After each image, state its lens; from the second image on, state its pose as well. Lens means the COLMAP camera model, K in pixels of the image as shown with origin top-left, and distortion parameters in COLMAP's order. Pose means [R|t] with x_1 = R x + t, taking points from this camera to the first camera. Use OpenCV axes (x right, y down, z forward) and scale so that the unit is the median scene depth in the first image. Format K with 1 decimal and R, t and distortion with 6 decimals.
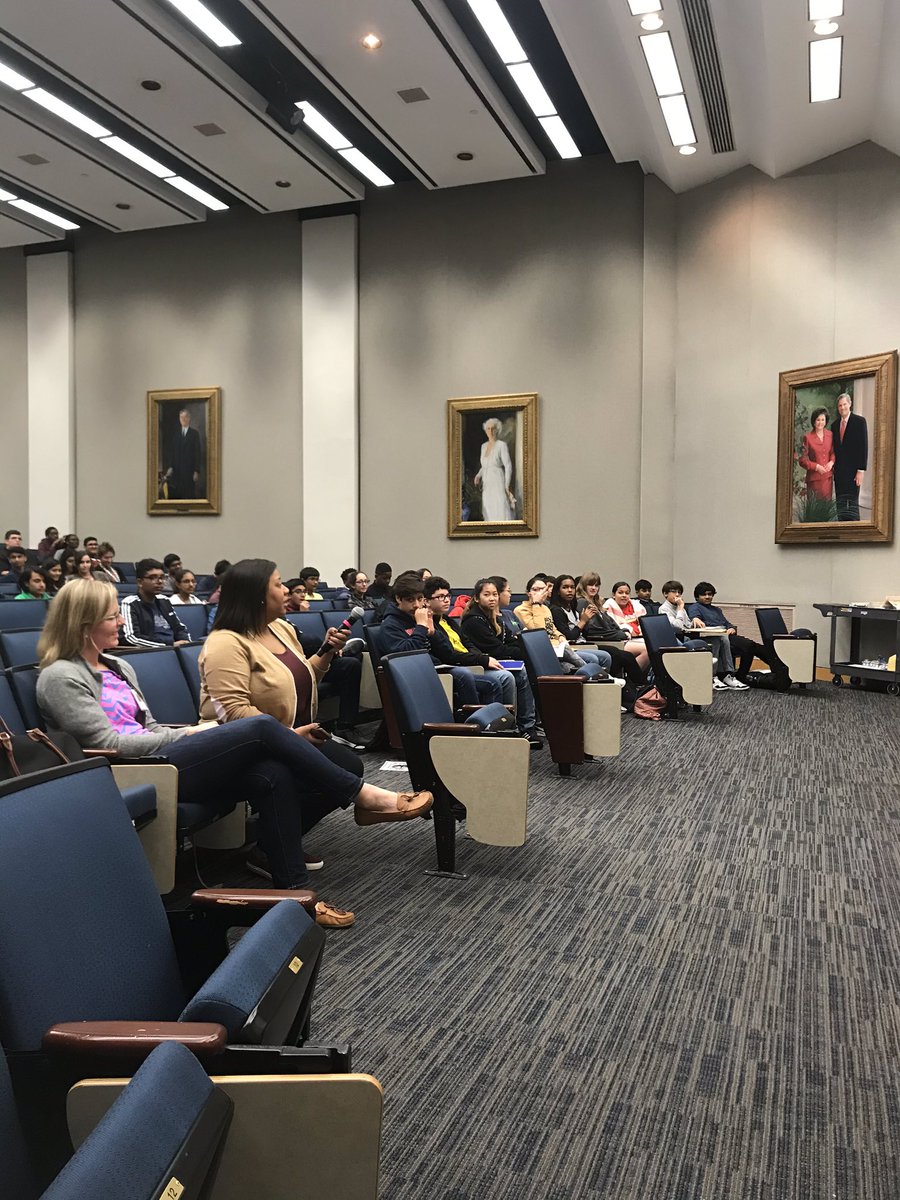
lens RADIAL K [[990.3, 0, 448.6], [0, 990.3, 585.7], [0, 0, 1]] dist [0.087519, -0.113610]
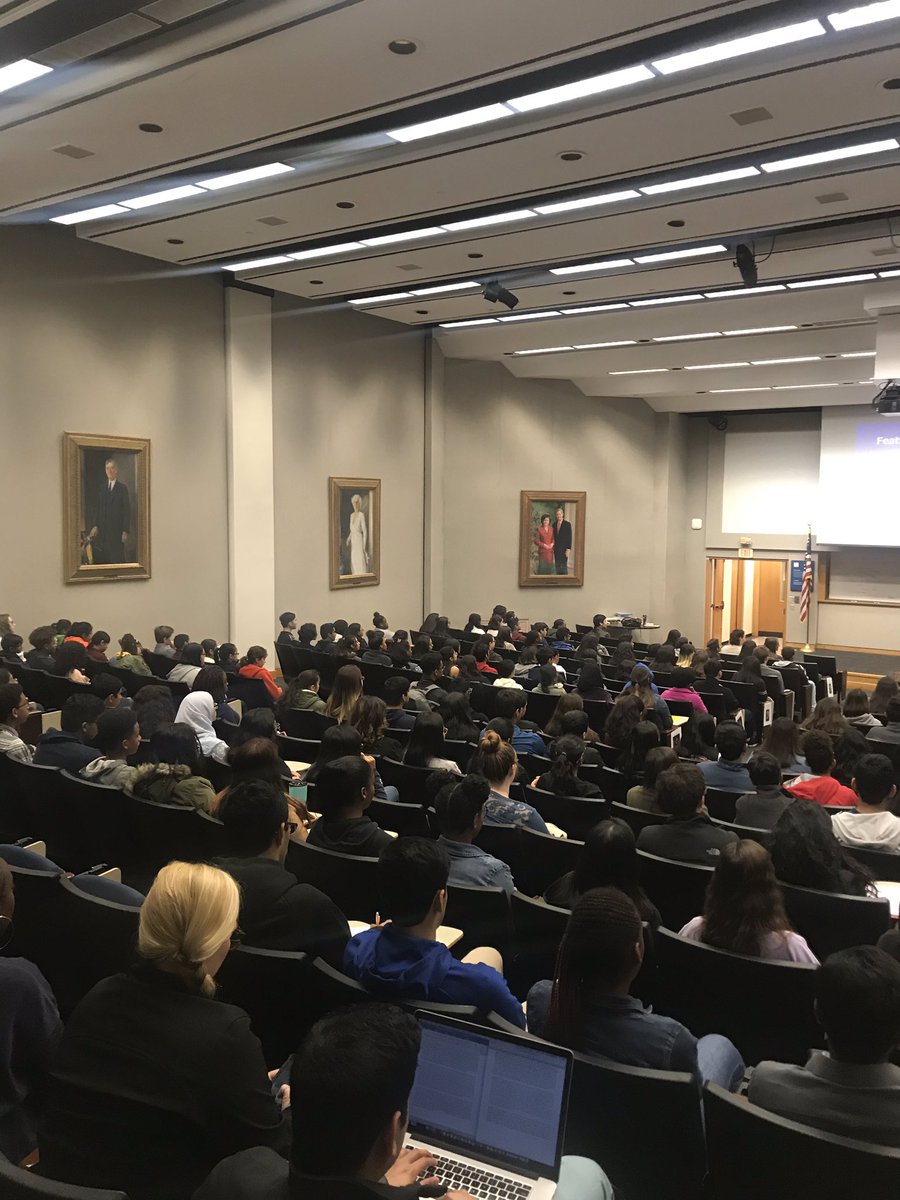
lens RADIAL K [[990.3, 0, 448.6], [0, 990.3, 585.7], [0, 0, 1]] dist [0.087519, -0.113610]
pose [[0.258686, -0.079873, 0.962653, -1.160492], [0.002536, 0.996628, 0.082010, -0.155272], [-0.965958, -0.018774, 0.258017, 0.551468]]
